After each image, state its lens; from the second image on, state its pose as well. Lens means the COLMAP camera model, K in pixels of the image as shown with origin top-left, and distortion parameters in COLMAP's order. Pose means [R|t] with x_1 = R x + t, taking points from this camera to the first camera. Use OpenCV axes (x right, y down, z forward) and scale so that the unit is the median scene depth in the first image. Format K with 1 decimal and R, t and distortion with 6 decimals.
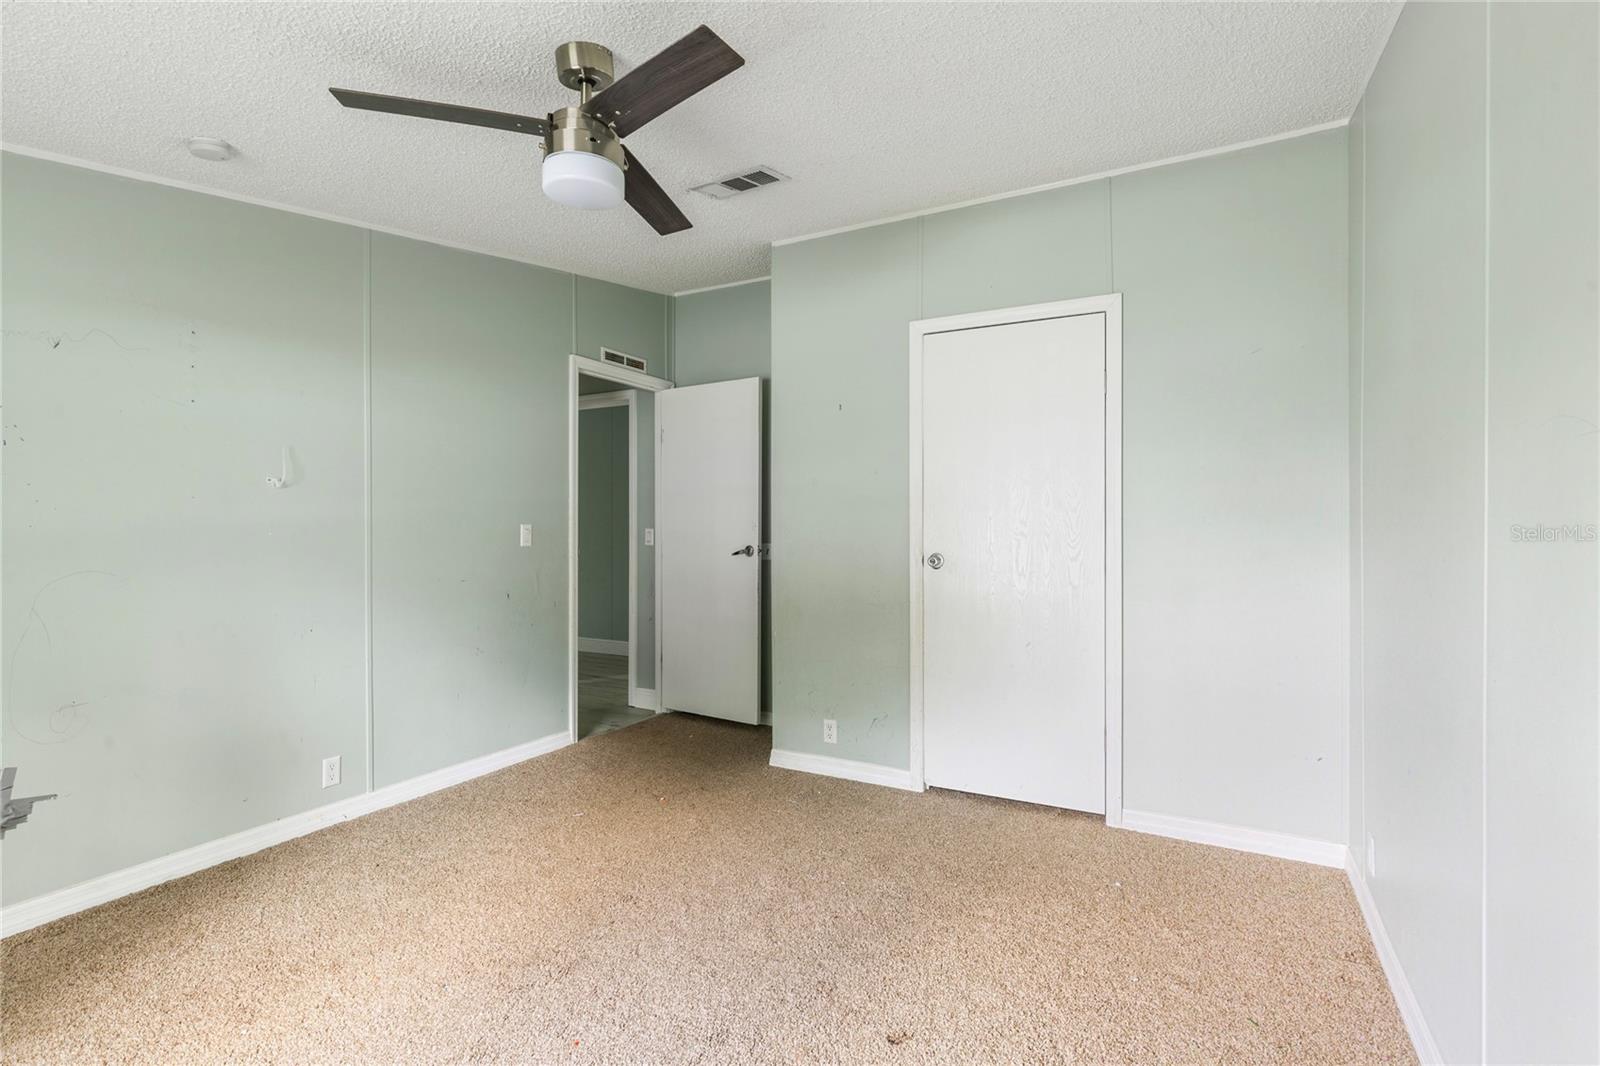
lens RADIAL K [[765.1, 0, 800.0], [0, 765.1, 533.0], [0, 0, 1]] dist [0.000494, -0.000029]
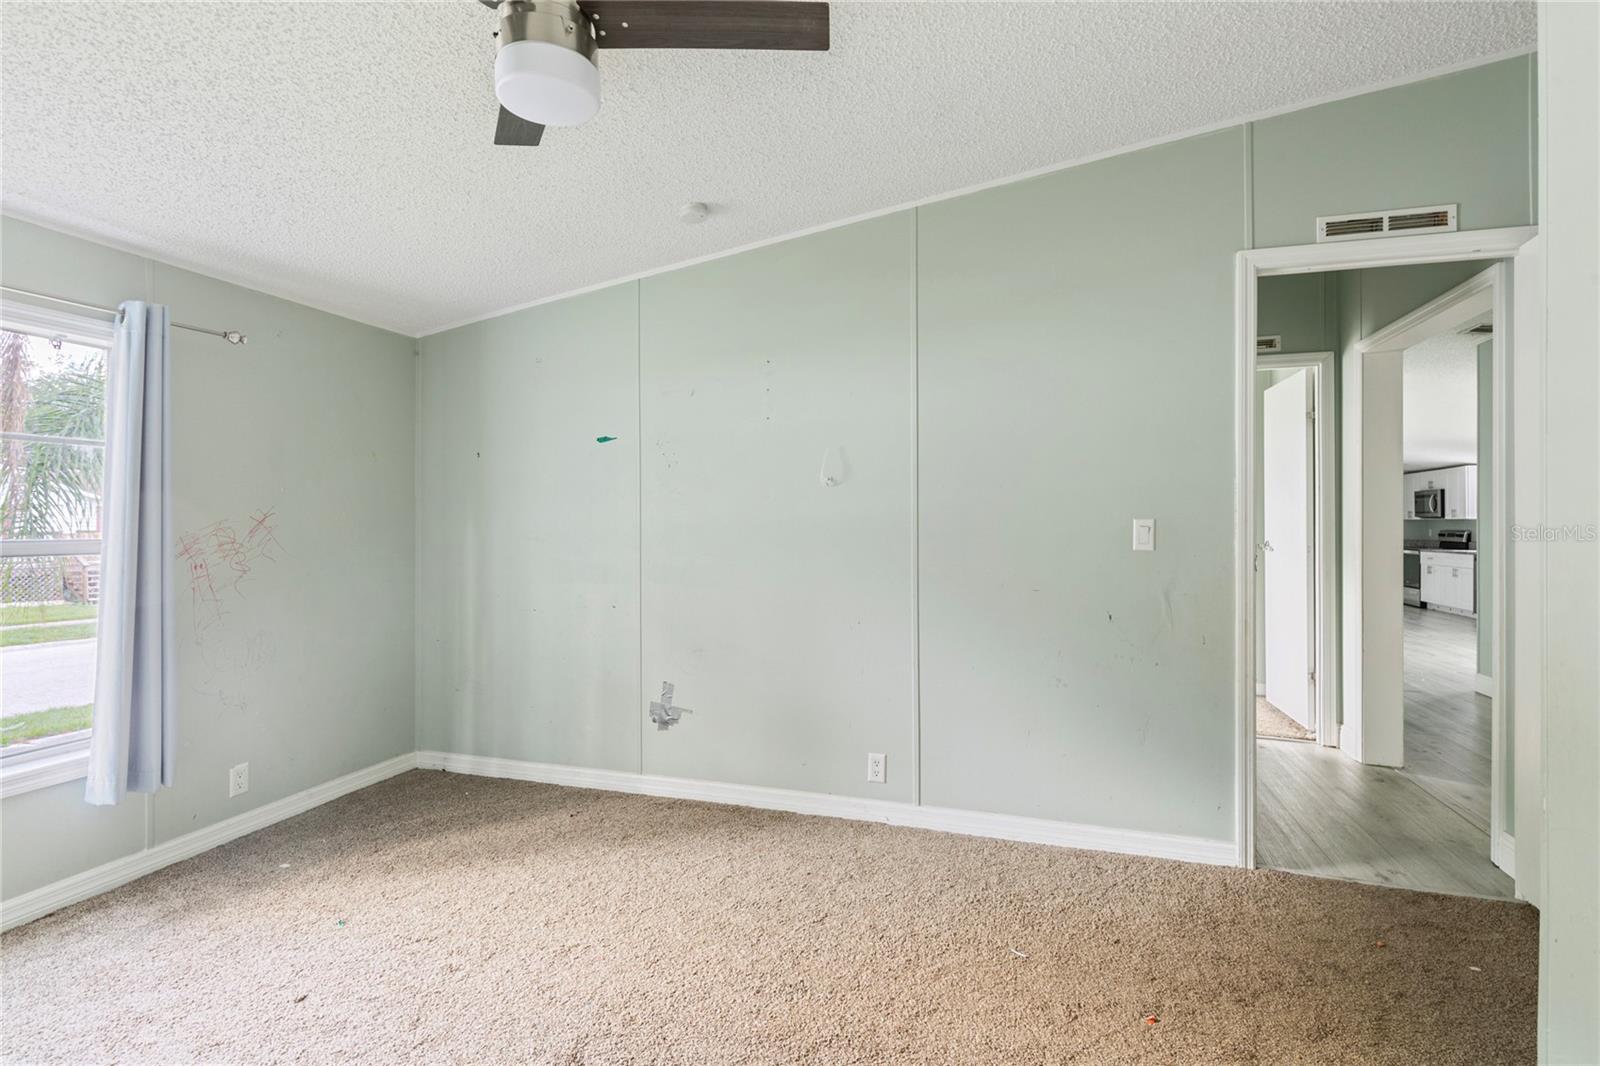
lens RADIAL K [[760.6, 0, 788.0], [0, 760.6, 515.0], [0, 0, 1]] dist [-0.000952, -0.000242]
pose [[0.182162, -0.007181, -0.983242, 0.341367], [-0.009138, 0.999918, -0.008996, -0.007223], [0.983226, 0.010623, 0.182081, 0.699524]]
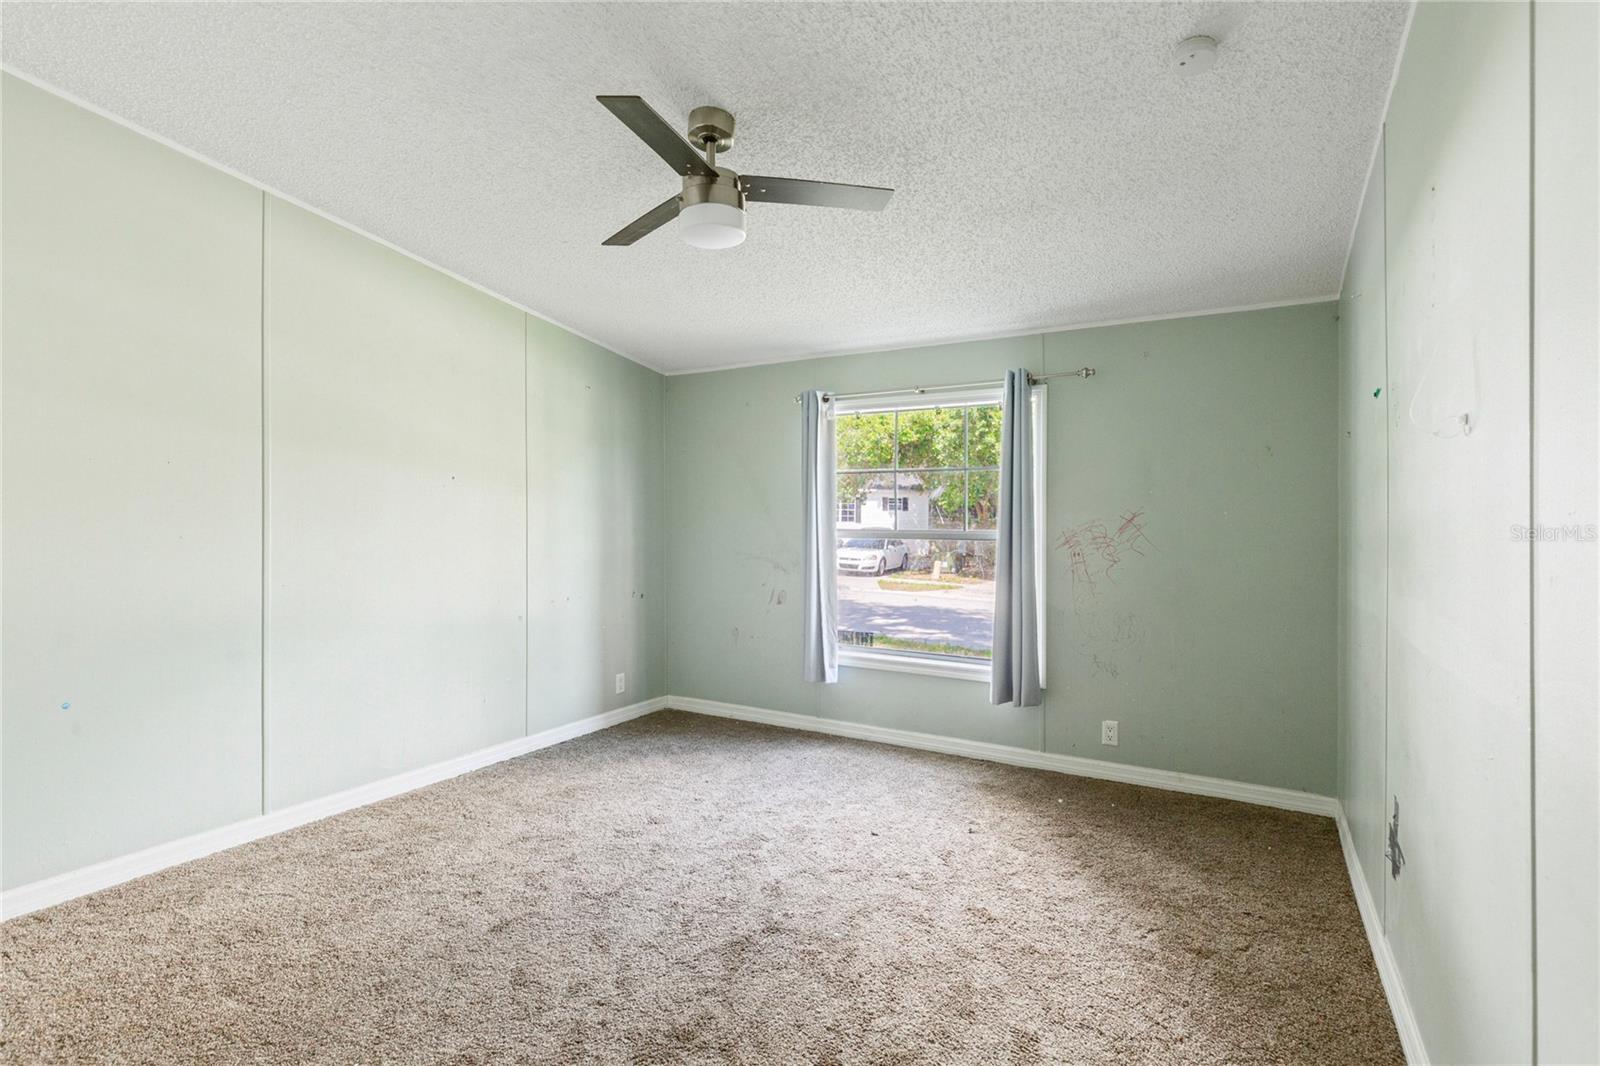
lens RADIAL K [[760.6, 0, 788.0], [0, 760.6, 515.0], [0, 0, 1]] dist [-0.000952, -0.000242]
pose [[-0.999295, -0.005643, 0.037114, -0.289278], [-0.005628, 0.999984, 0.000503, -0.006928], [-0.037116, 0.000294, -0.999311, 1.387549]]
